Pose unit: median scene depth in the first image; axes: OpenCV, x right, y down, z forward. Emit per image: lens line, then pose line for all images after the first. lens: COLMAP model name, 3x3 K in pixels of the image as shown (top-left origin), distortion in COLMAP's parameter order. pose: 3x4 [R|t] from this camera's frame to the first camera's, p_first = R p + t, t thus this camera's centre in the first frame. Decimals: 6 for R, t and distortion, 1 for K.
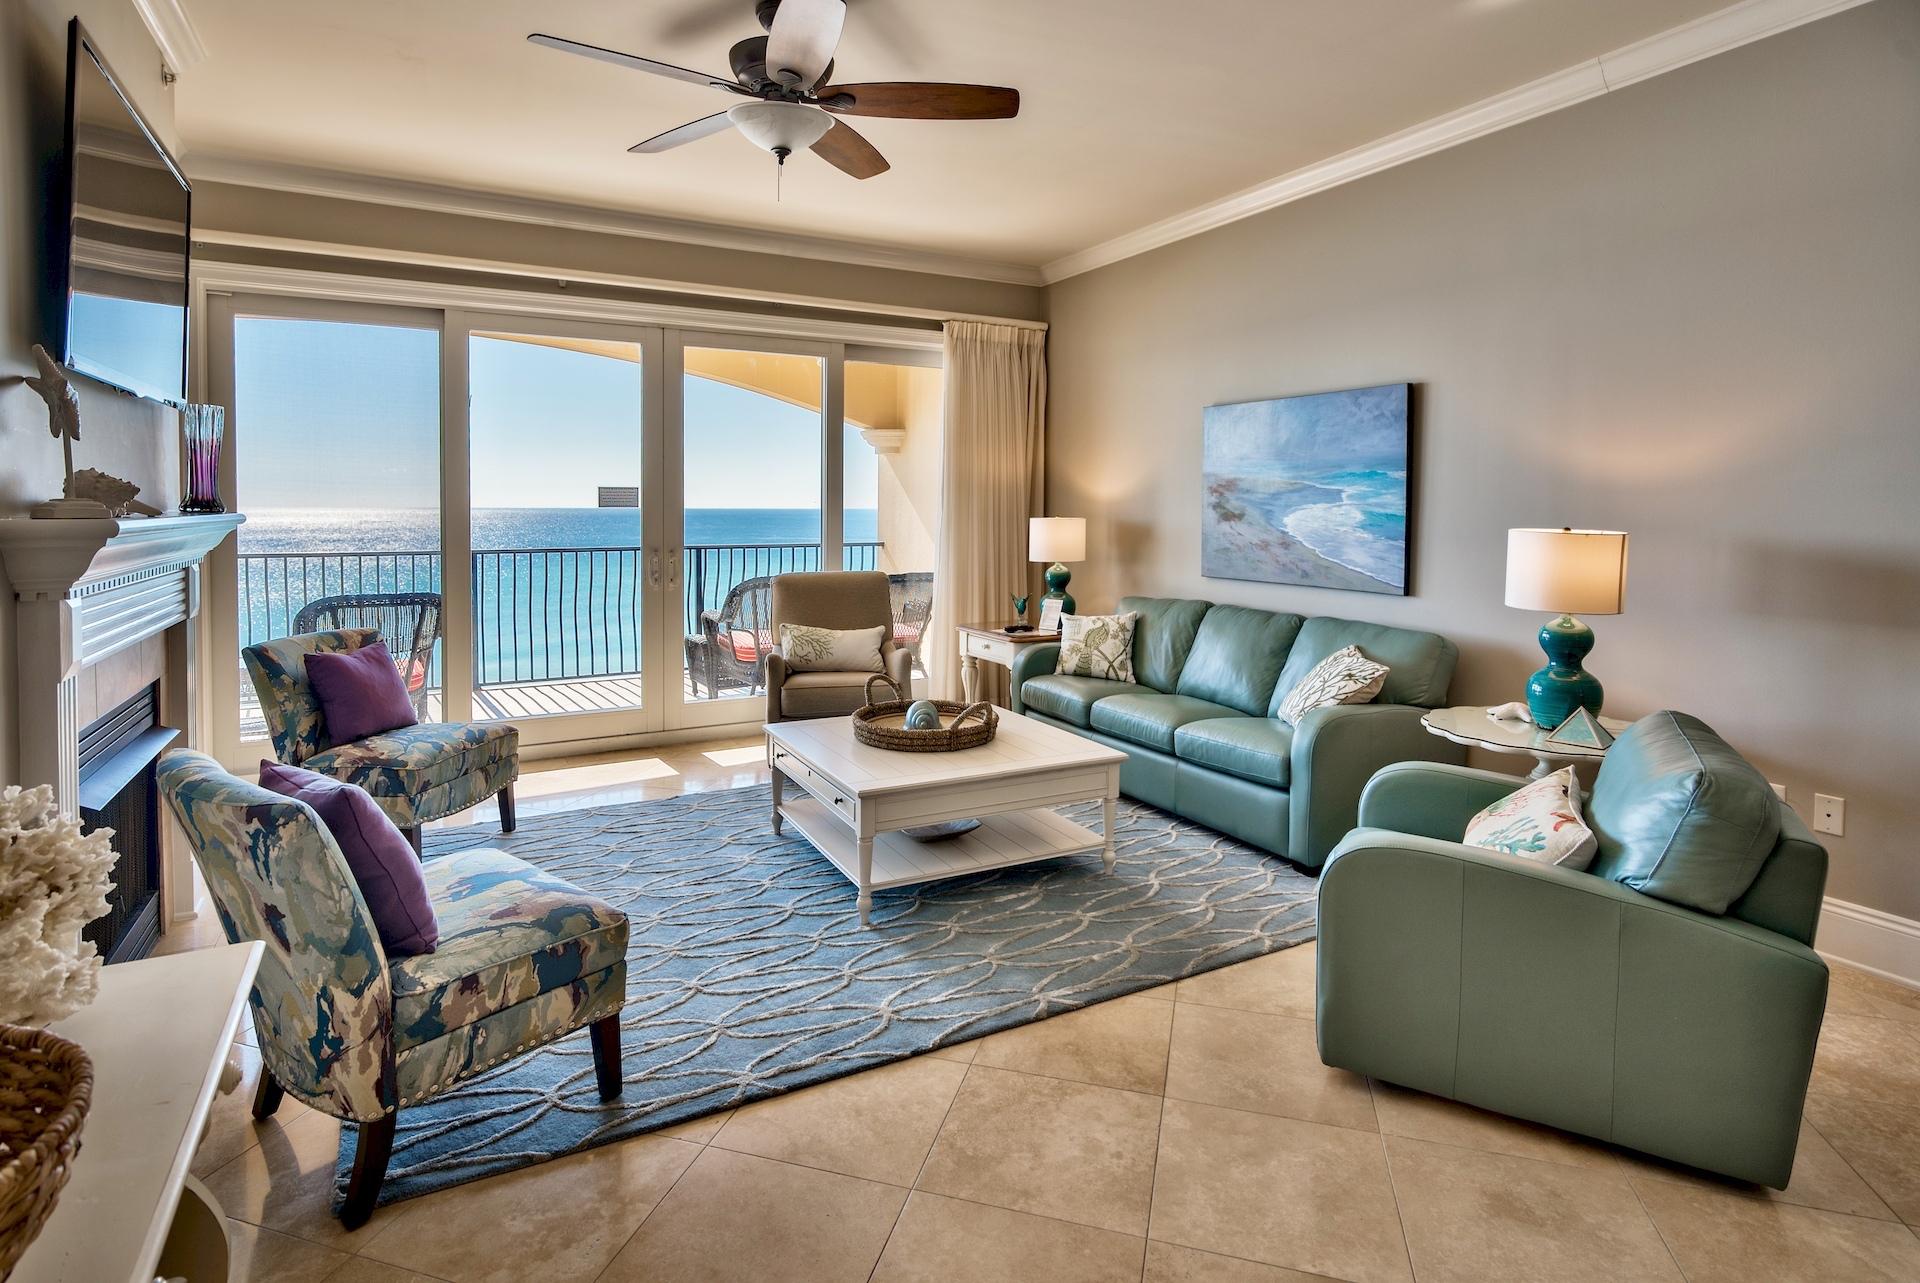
lens RADIAL K [[966.2, 0, 964.2], [0, 966.2, 528.3], [0, 0, 1]] dist [-0.002008, -0.000018]
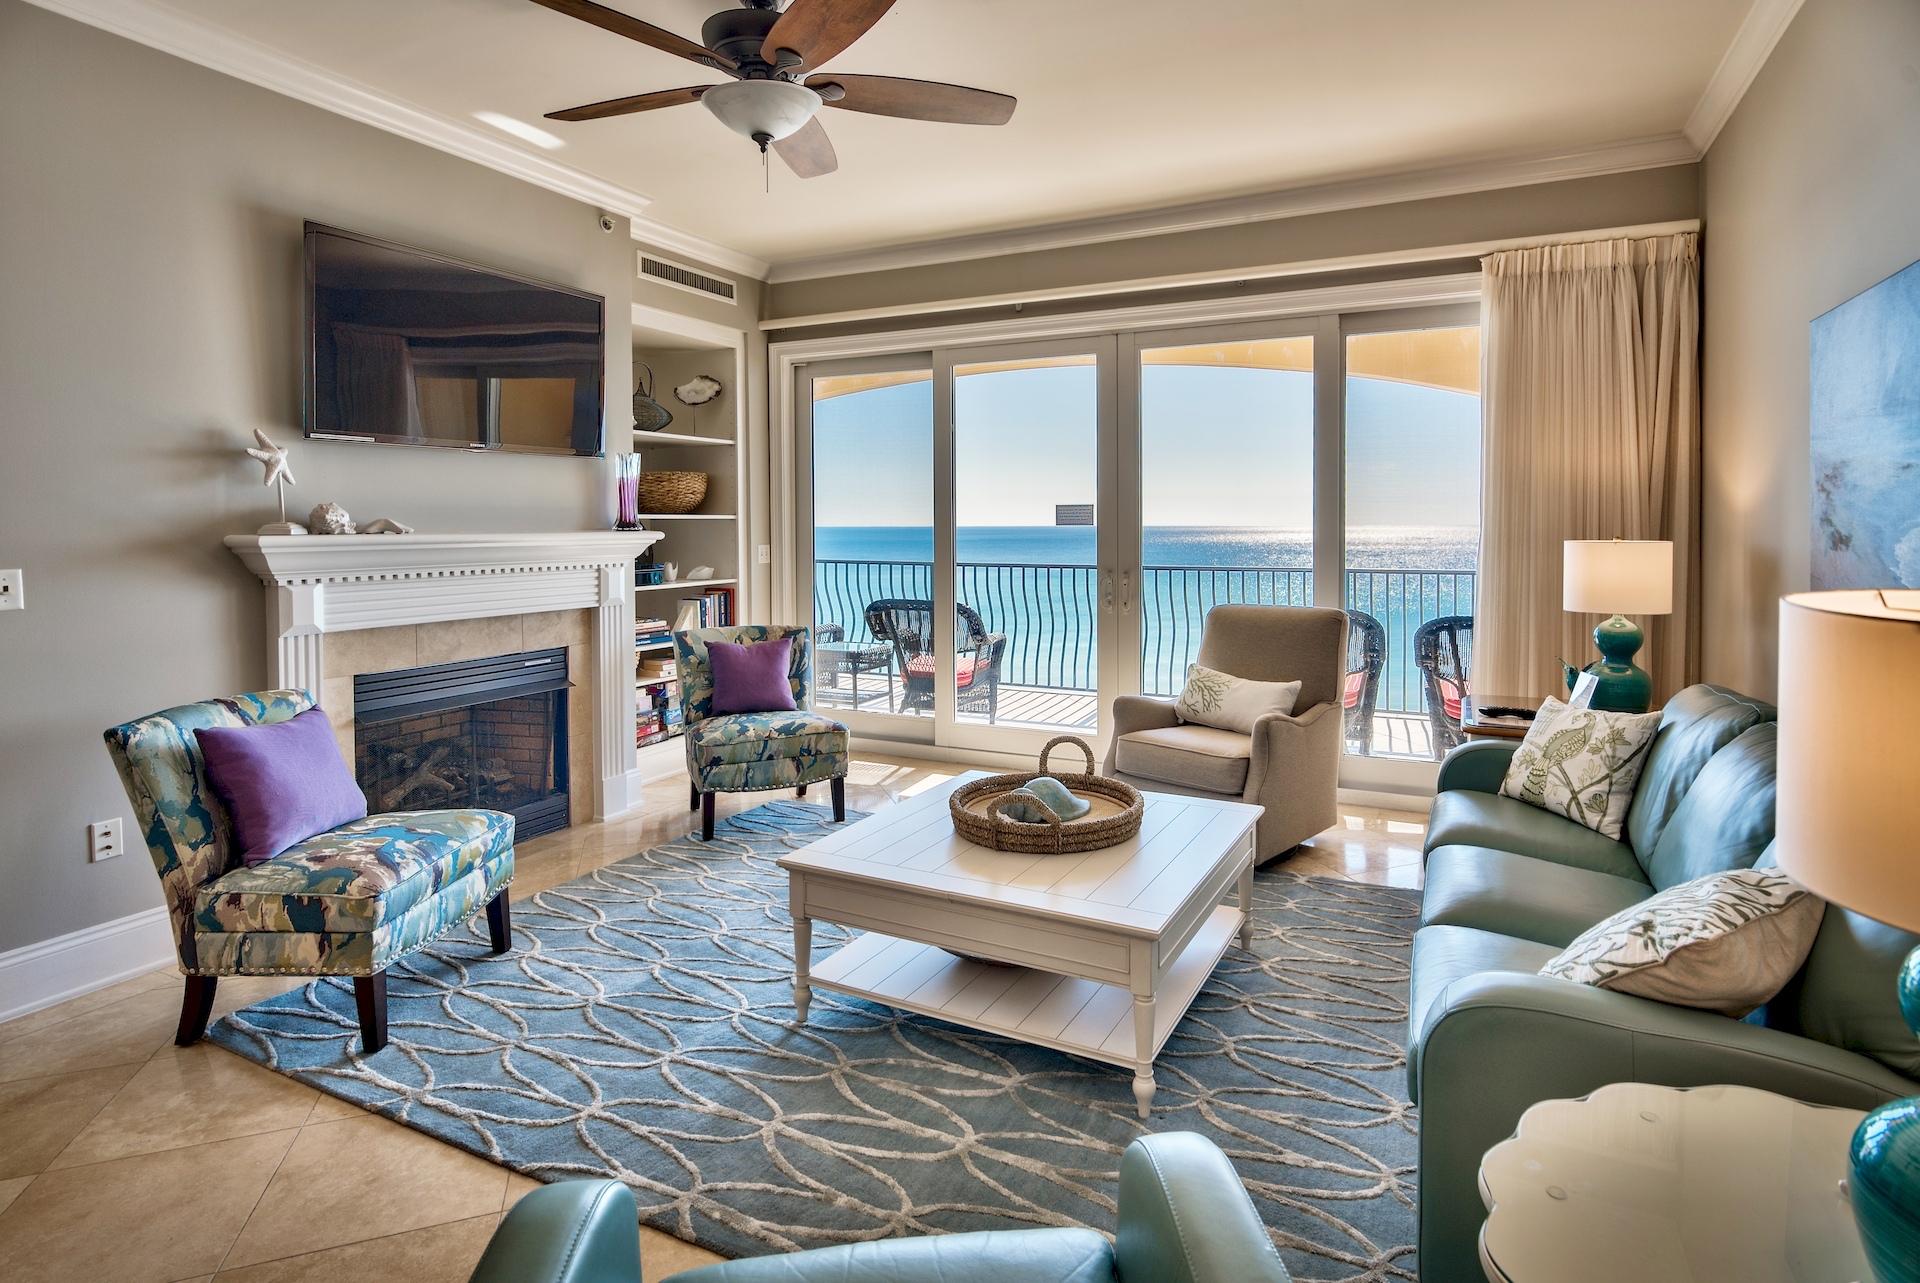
lens RADIAL K [[966.2, 0, 964.2], [0, 966.2, 528.3], [0, 0, 1]] dist [-0.002008, -0.000018]
pose [[0.596768, 0.000065, -0.802413, 0.393514], [-0.013358, 0.999862, -0.009853, -0.008125], [0.802302, 0.016599, 0.596687, 0.360707]]
